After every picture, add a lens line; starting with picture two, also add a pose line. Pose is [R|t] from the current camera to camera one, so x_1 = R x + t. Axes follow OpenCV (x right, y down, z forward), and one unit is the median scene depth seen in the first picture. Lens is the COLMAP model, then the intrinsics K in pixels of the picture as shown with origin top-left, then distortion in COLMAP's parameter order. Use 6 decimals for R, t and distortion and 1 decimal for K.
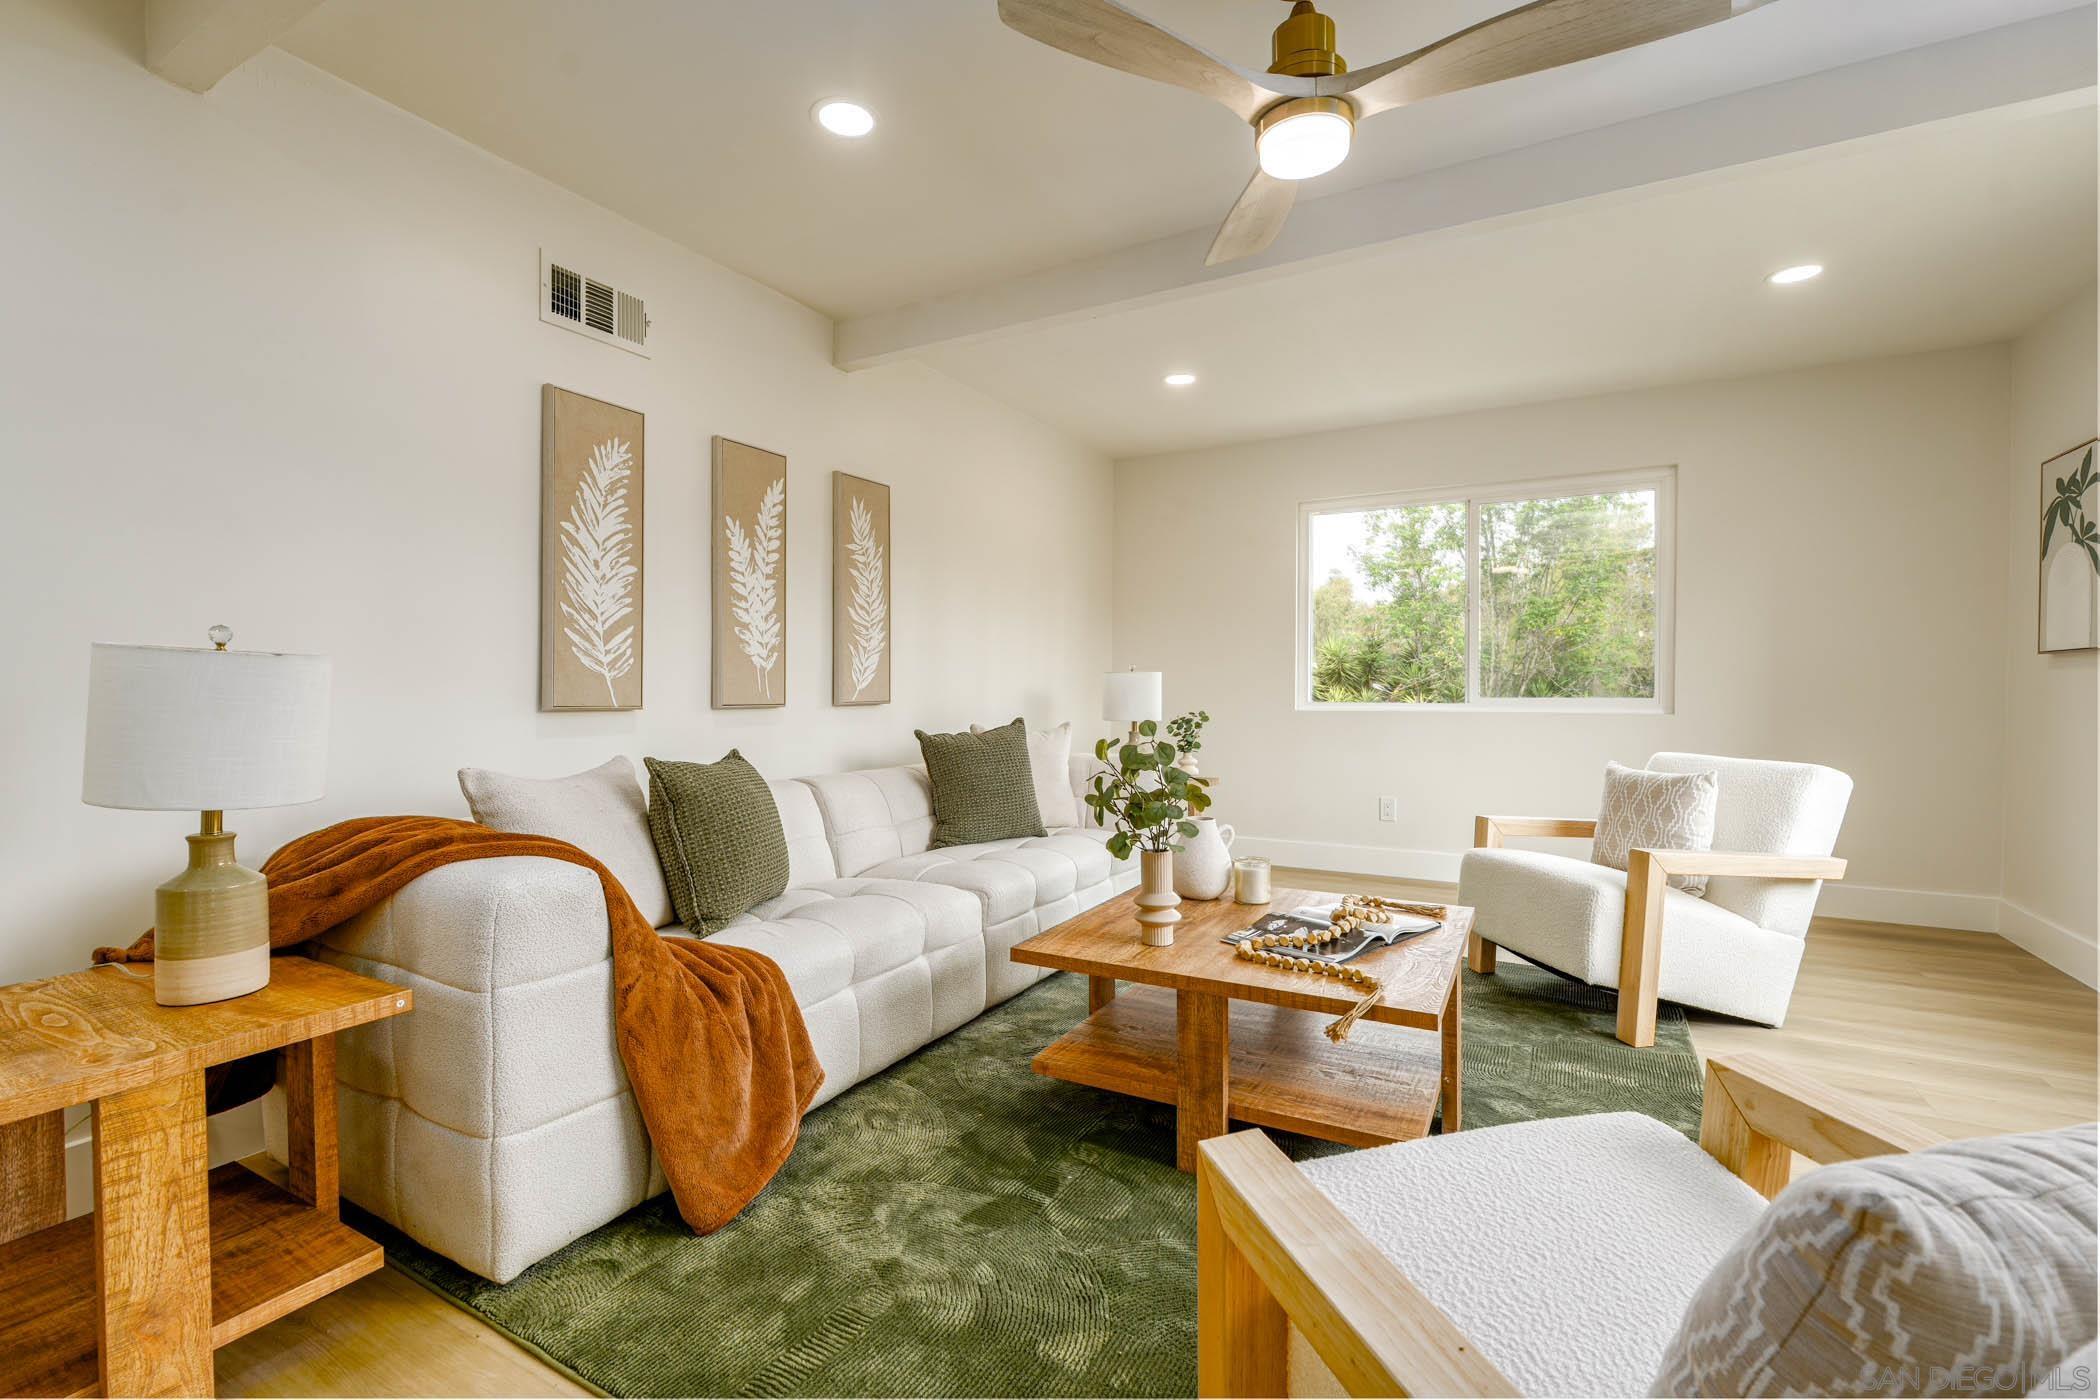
lens RADIAL K [[929.1, 0, 1038.9], [0, 929.1, 699.4], [0, 0, 1]] dist [-0.026068, 0.008375]
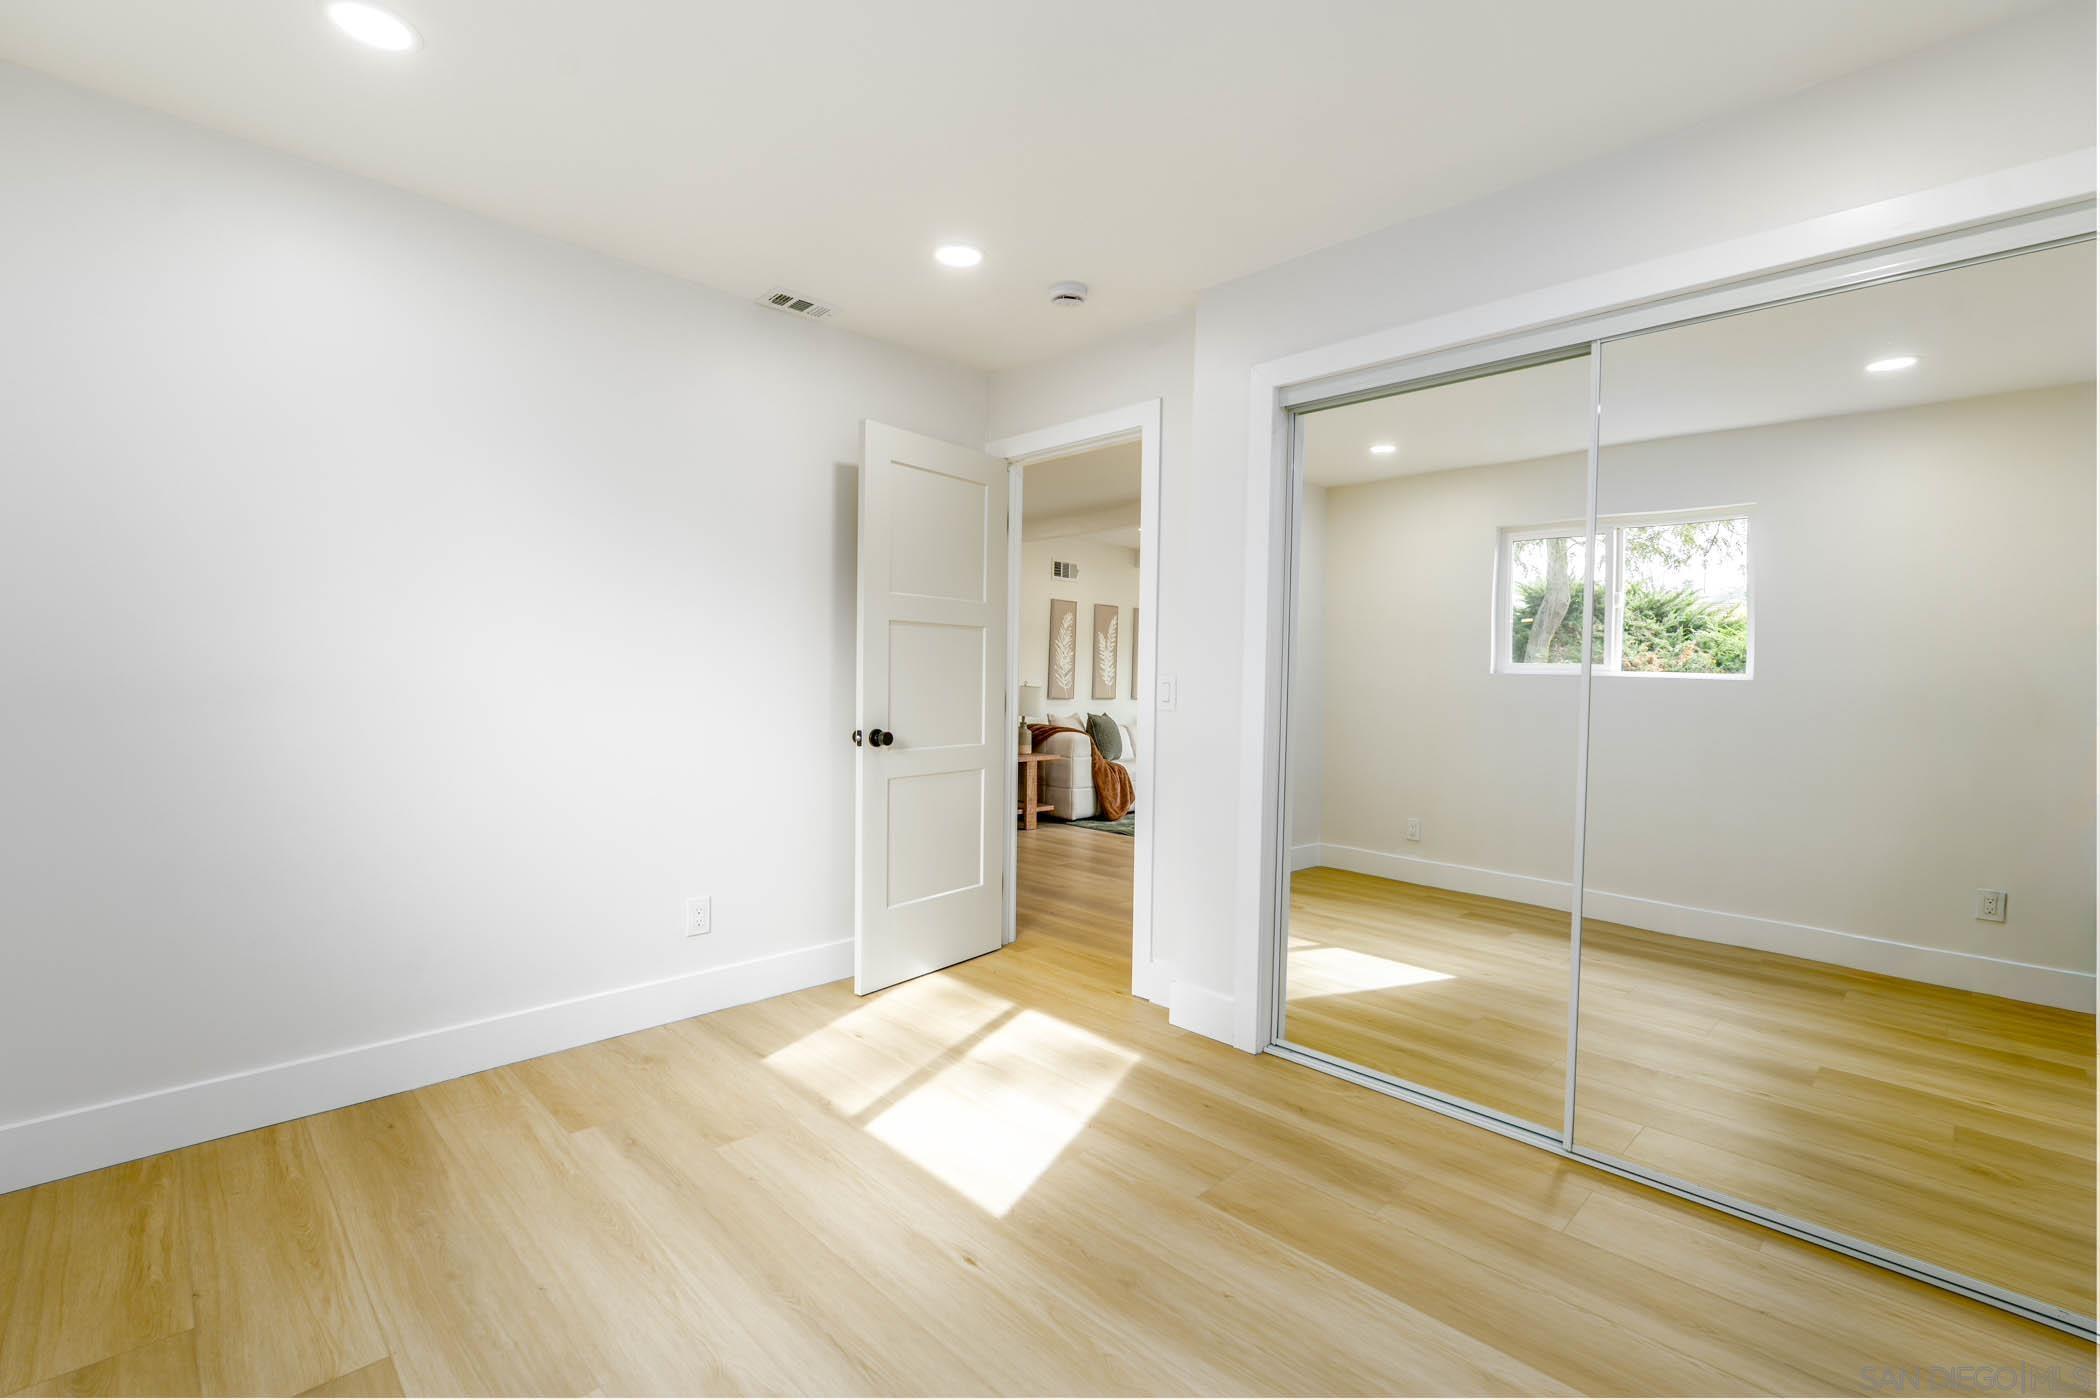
lens RADIAL K [[929.1, 0, 1038.9], [0, 929.1, 699.4], [0, 0, 1]] dist [-0.026068, 0.008375]
pose [[0.963408, 0.025832, -0.266791, 0.325600], [-0.023896, 0.999659, 0.010501, -0.020509], [0.266971, -0.003742, 0.963697, -2.327940]]
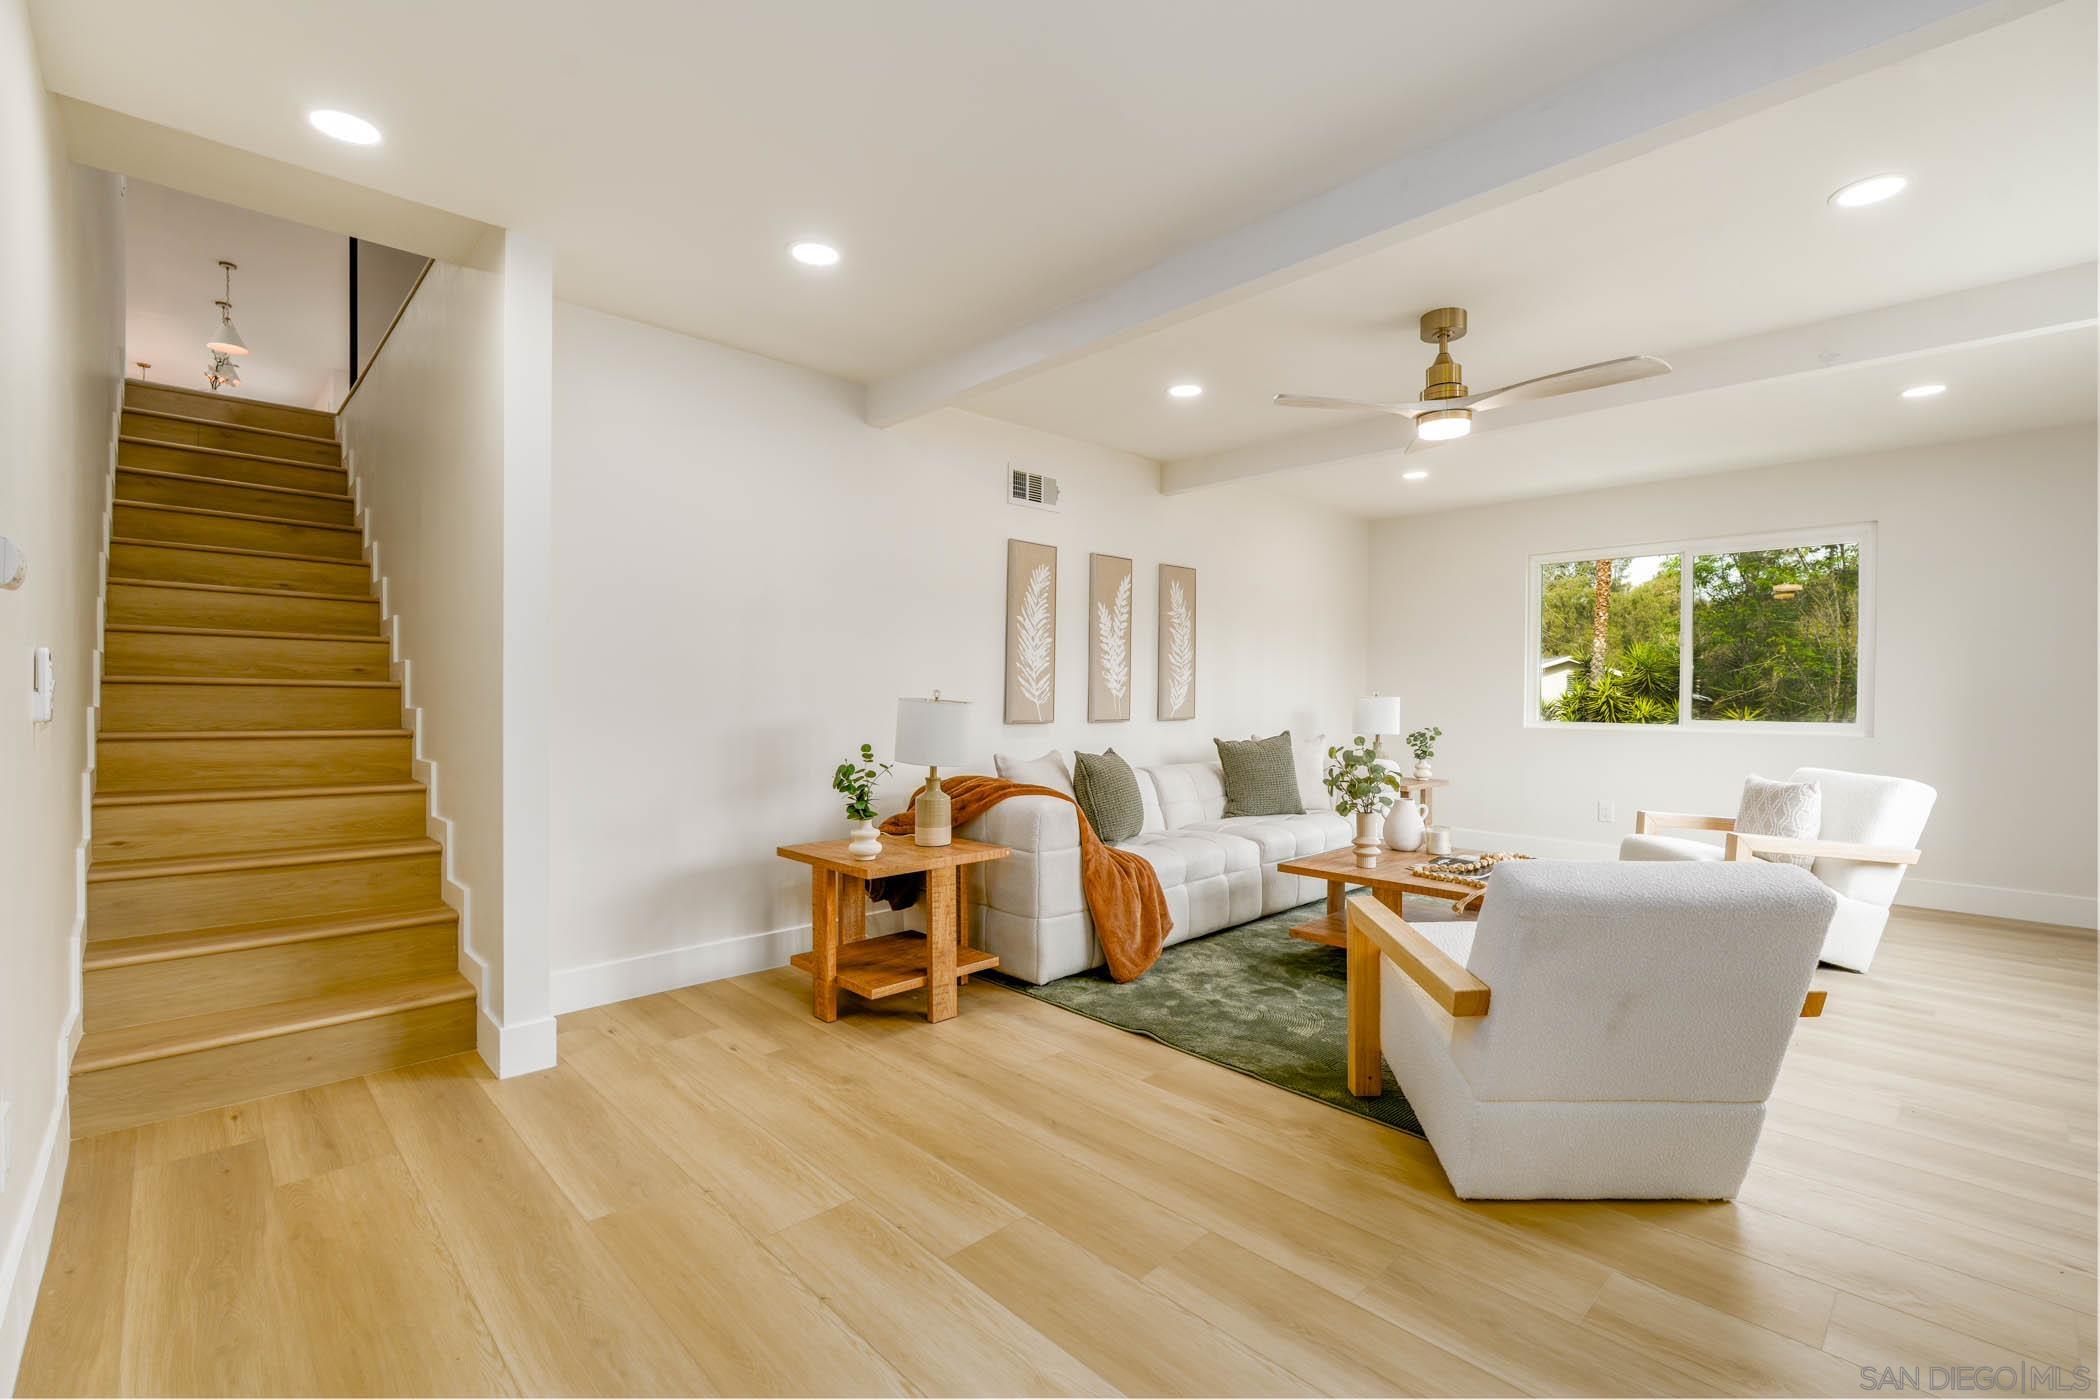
lens RADIAL K [[929.1, 0, 1038.9], [0, 929.1, 699.4], [0, 0, 1]] dist [-0.026068, 0.008375]
pose [[0.958783, 0.009661, -0.283973, 0.027934], [-0.010961, 0.999935, -0.002989, -0.031180], [0.283926, 0.005979, 0.958827, -0.735874]]
